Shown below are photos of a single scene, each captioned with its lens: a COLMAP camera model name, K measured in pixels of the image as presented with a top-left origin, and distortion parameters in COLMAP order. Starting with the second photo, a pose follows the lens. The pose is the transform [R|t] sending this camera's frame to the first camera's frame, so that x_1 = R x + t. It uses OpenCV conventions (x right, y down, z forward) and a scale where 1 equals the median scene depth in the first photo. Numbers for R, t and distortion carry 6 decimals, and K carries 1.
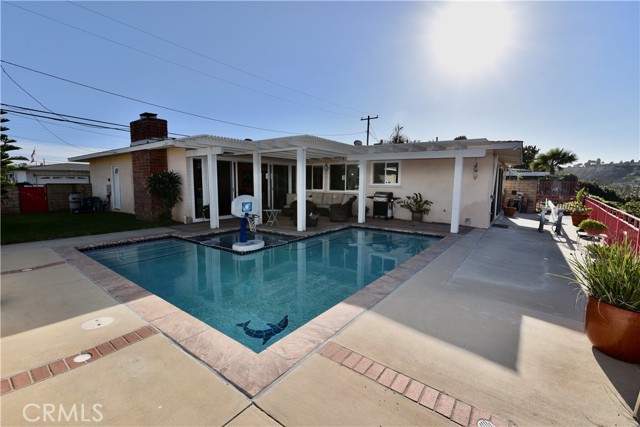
lens RADIAL K [[276.9, 0, 323.3], [0, 276.9, 211.8], [0, 0, 1]] dist [-0.002237, -0.010532]
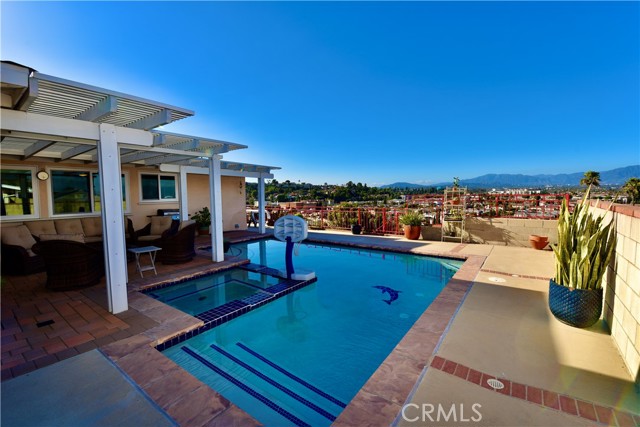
lens RADIAL K [[276.9, 0, 323.3], [0, 276.9, 211.8], [0, 0, 1]] dist [-0.002237, -0.010532]
pose [[0.008920, -0.073355, 0.997266, -0.722399], [0.117180, 0.990511, 0.071810, -0.076995], [-0.993071, 0.116220, 0.017431, 0.576603]]
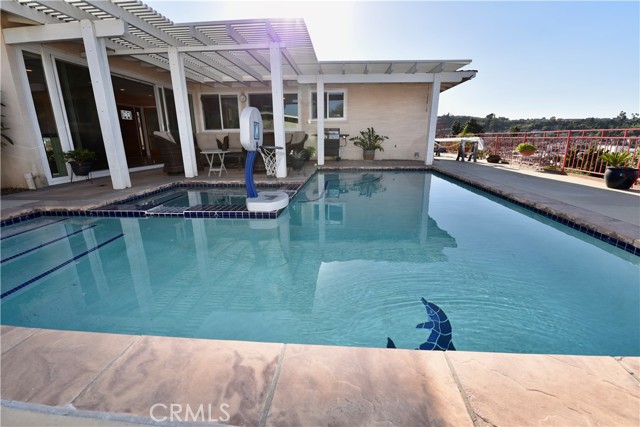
lens RADIAL K [[276.9, 0, 323.3], [0, 276.9, 211.8], [0, 0, 1]] dist [-0.002237, -0.010532]
pose [[0.860569, -0.152237, 0.486051, -0.276546], [0.074105, 0.981556, 0.176229, 0.032828], [-0.503915, -0.115639, 0.855978, 0.300387]]
